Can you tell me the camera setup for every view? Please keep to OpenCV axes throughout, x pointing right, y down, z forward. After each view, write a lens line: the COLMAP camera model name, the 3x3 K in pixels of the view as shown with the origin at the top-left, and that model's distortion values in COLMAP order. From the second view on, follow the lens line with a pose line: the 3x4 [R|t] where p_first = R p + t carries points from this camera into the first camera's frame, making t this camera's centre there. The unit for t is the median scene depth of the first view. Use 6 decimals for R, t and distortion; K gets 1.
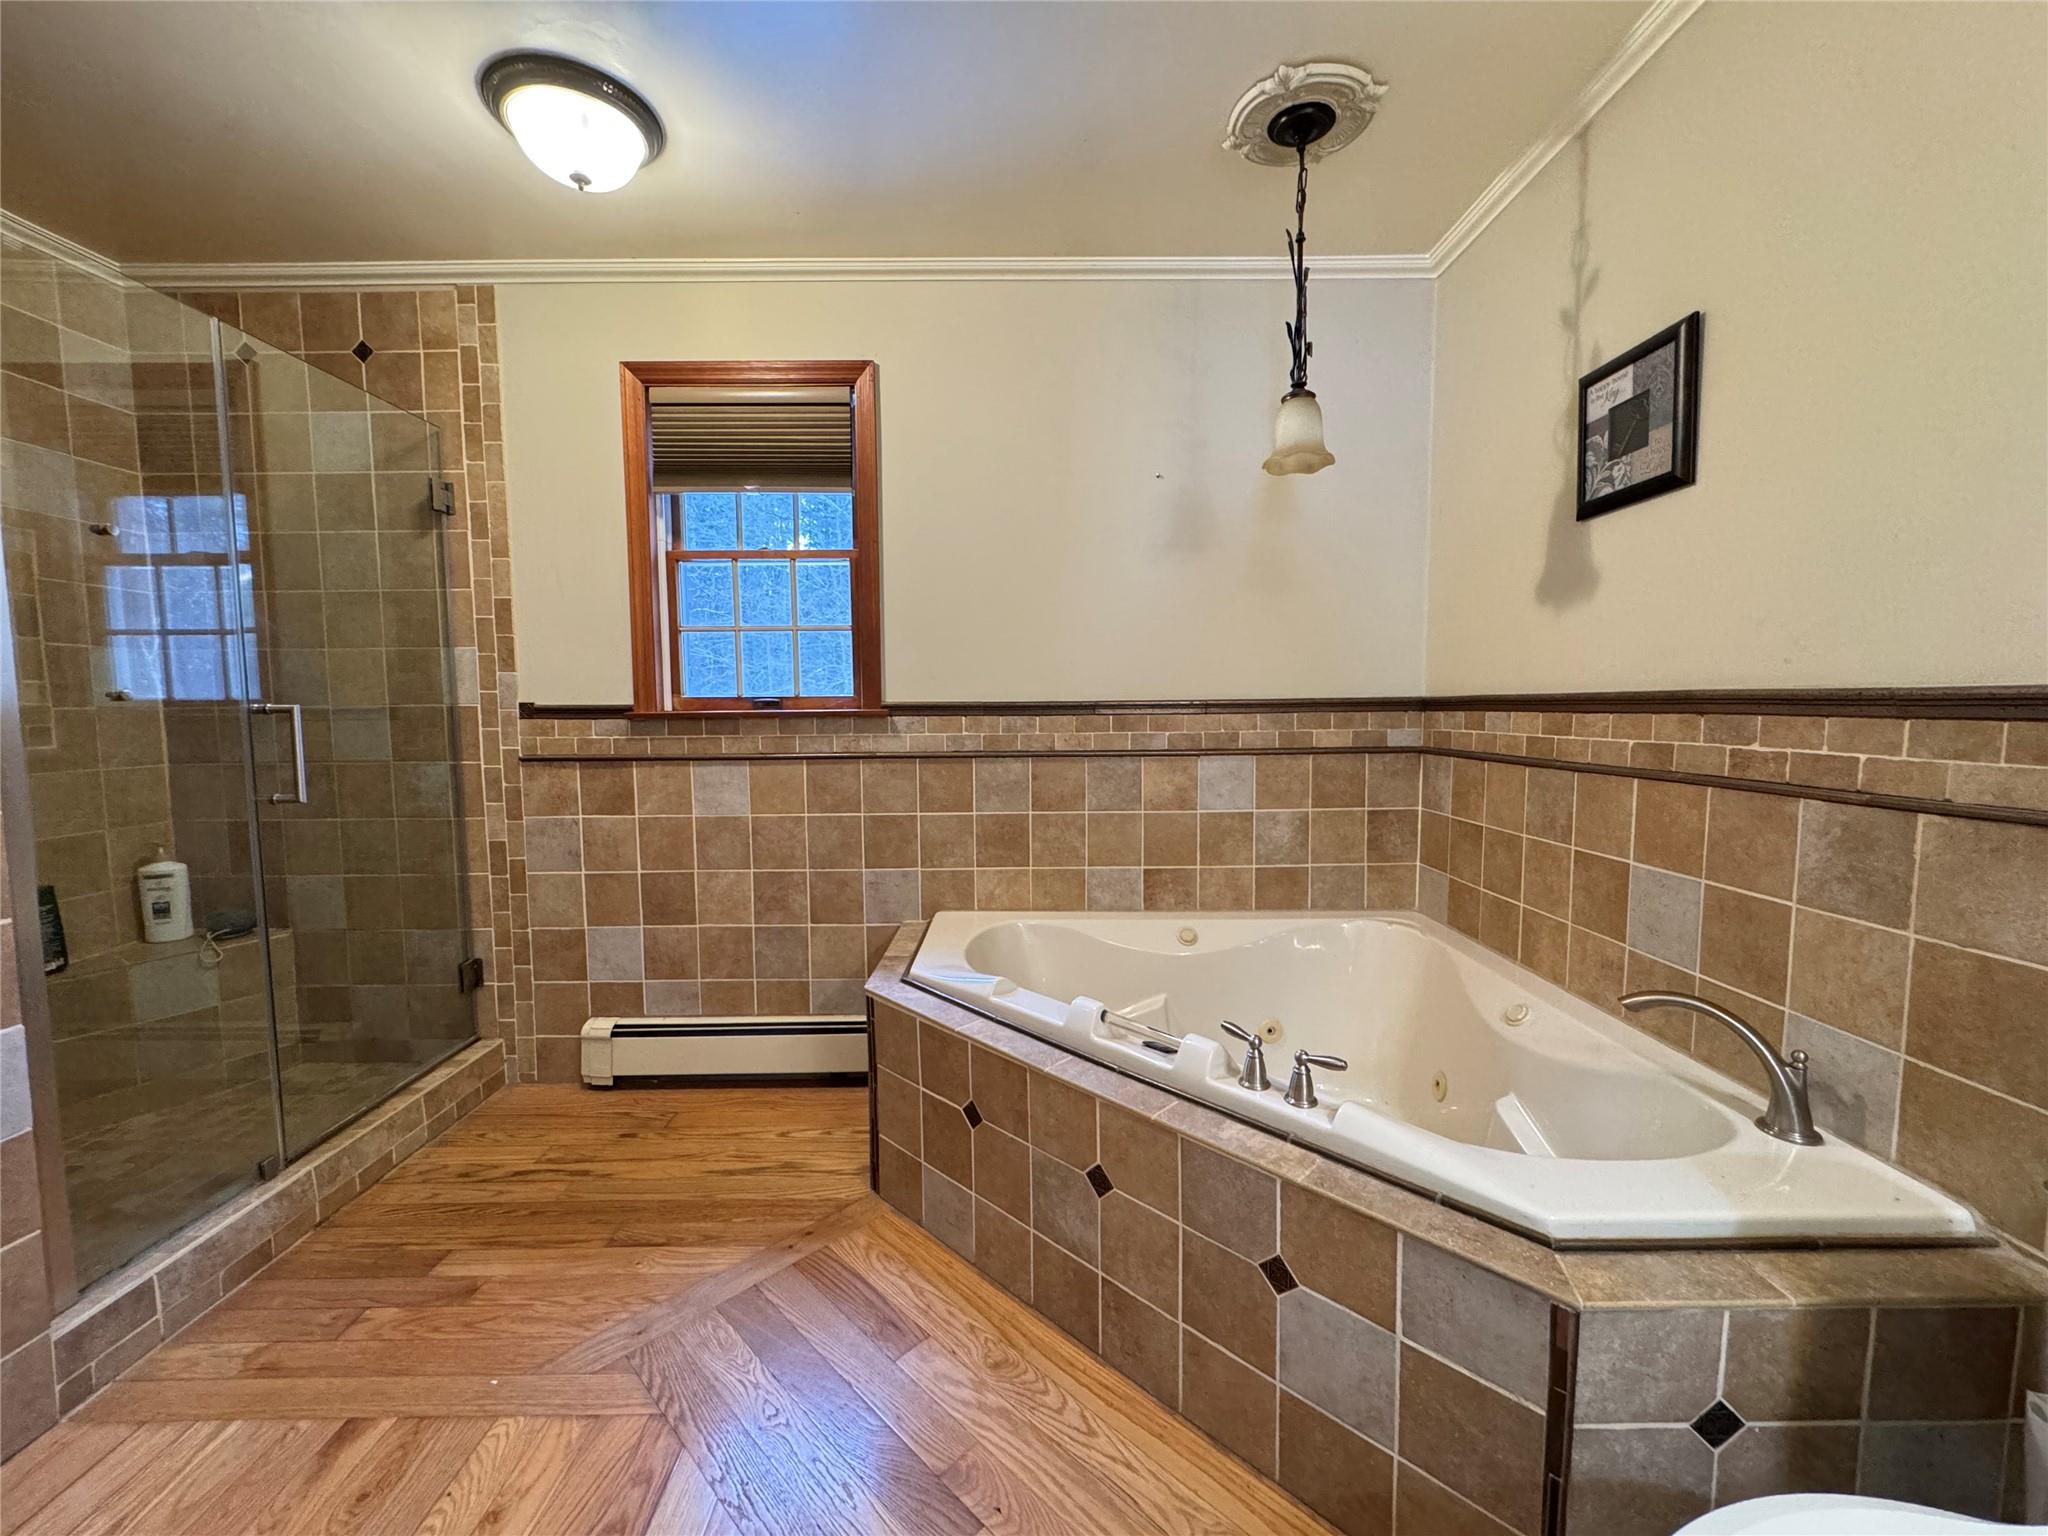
lens RADIAL K [[813.1, 0, 1019.9], [0, 813.1, 767.7], [0, 0, 1]] dist [0.000752, -0.000127]
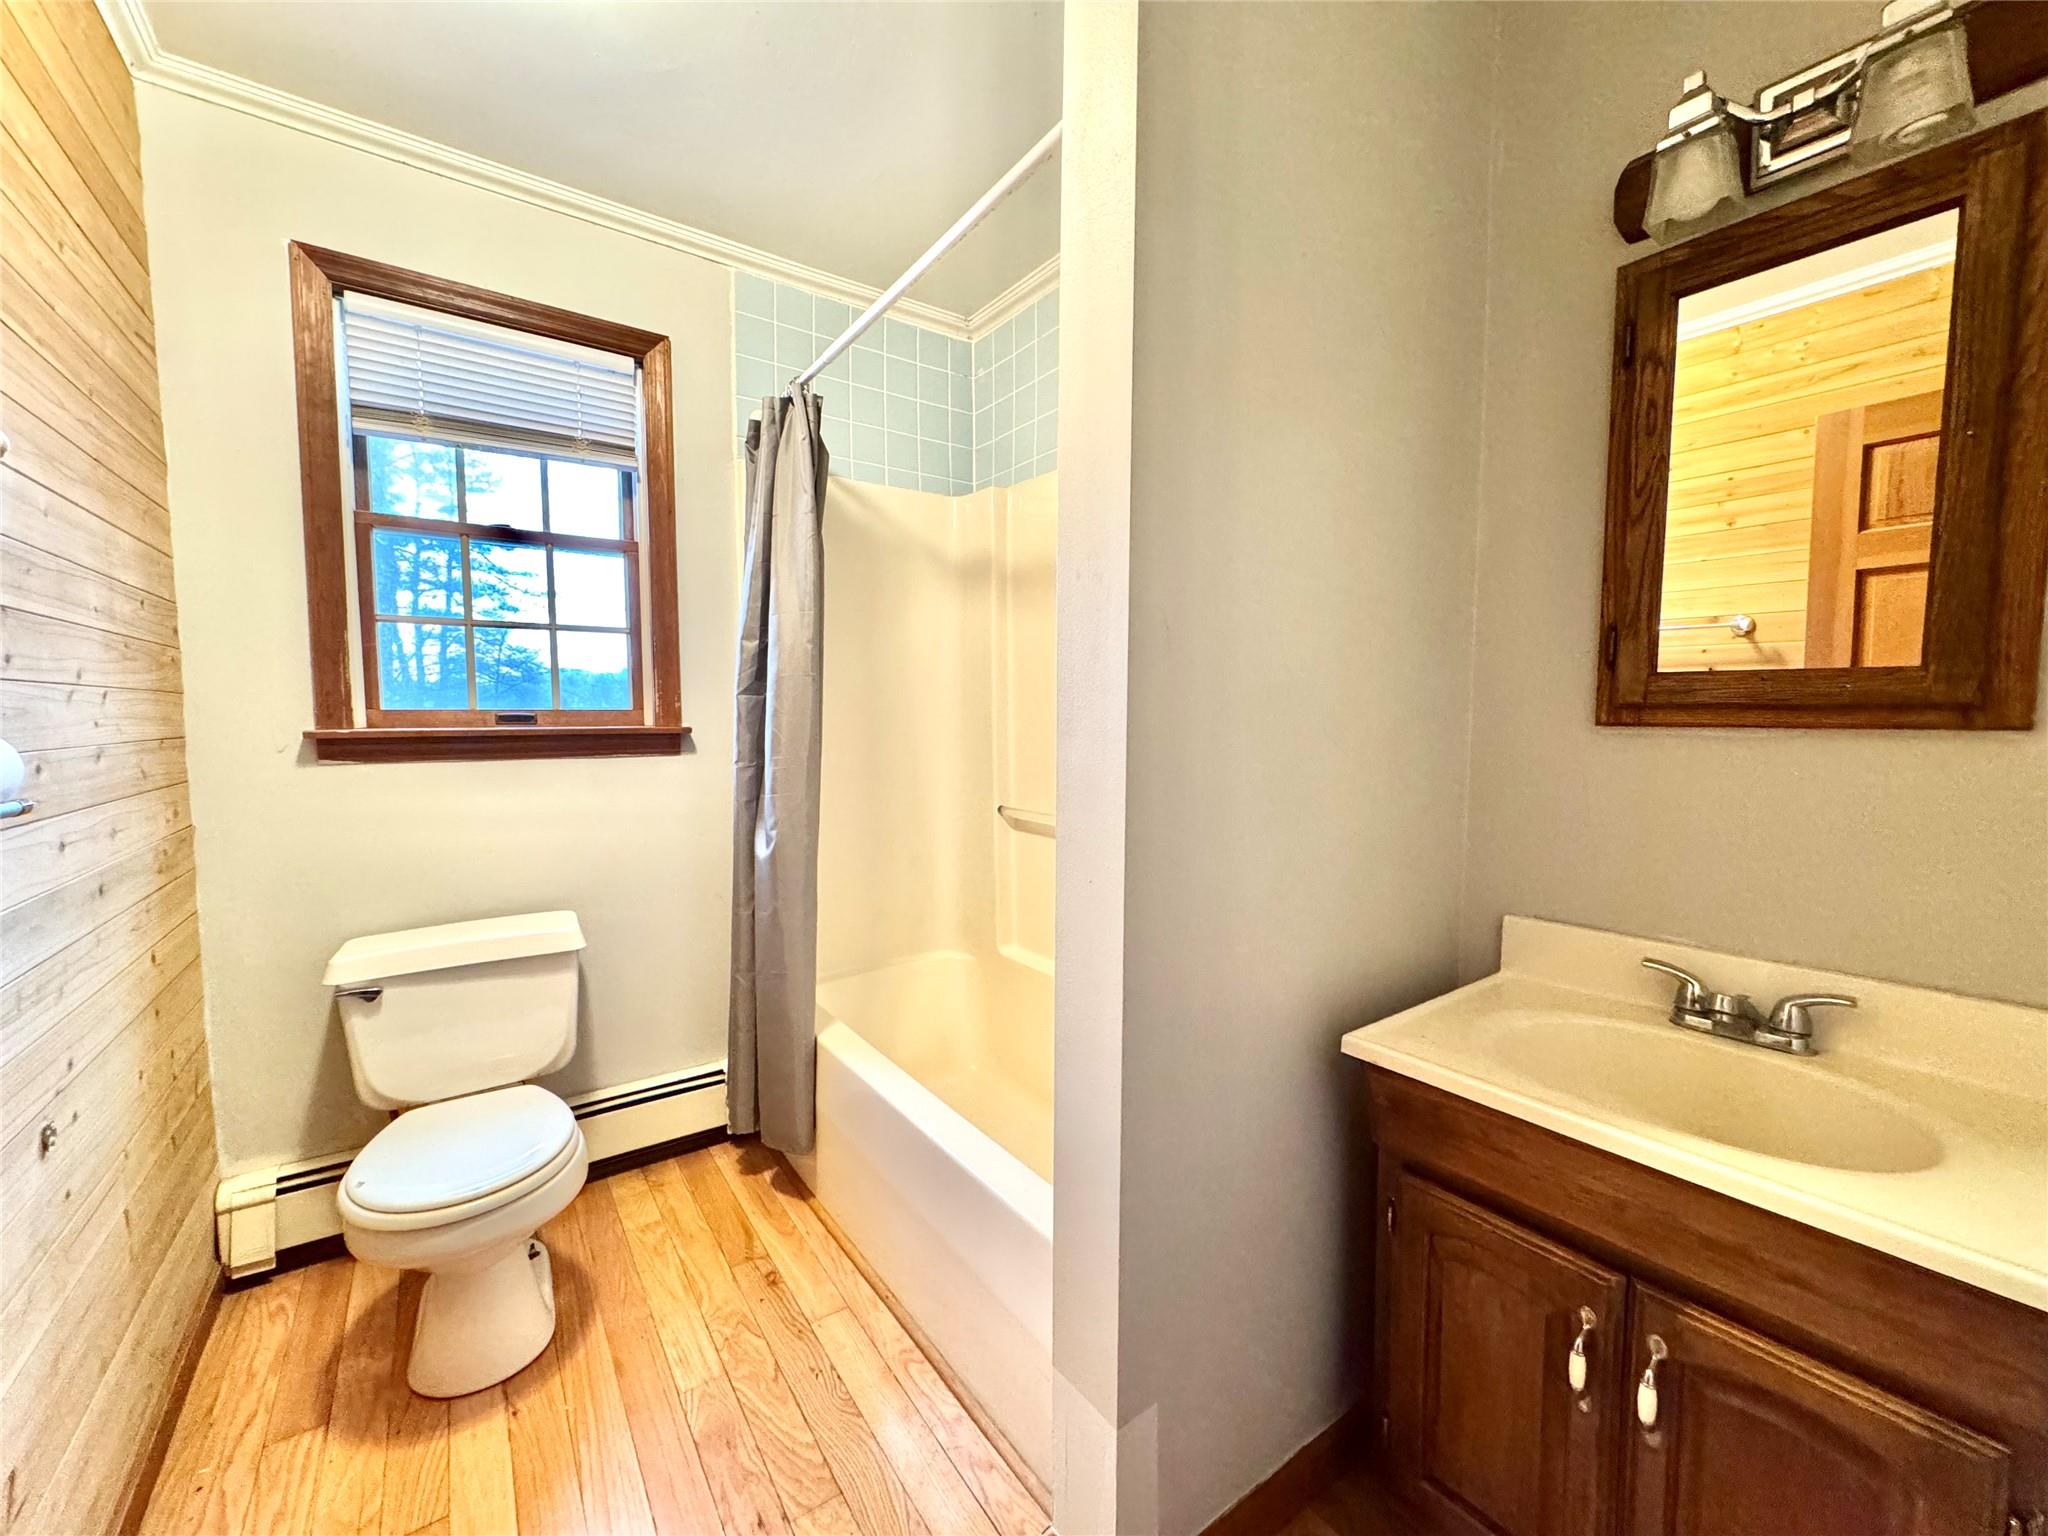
lens RADIAL K [[813.1, 0, 1019.9], [0, 813.1, 767.7], [0, 0, 1]] dist [0.000752, -0.000127]
pose [[0.819261, -0.024605, 0.572893, -0.384670], [0.035869, 0.999321, -0.008375, -0.006142], [-0.572298, 0.027410, 0.819587, 0.058073]]
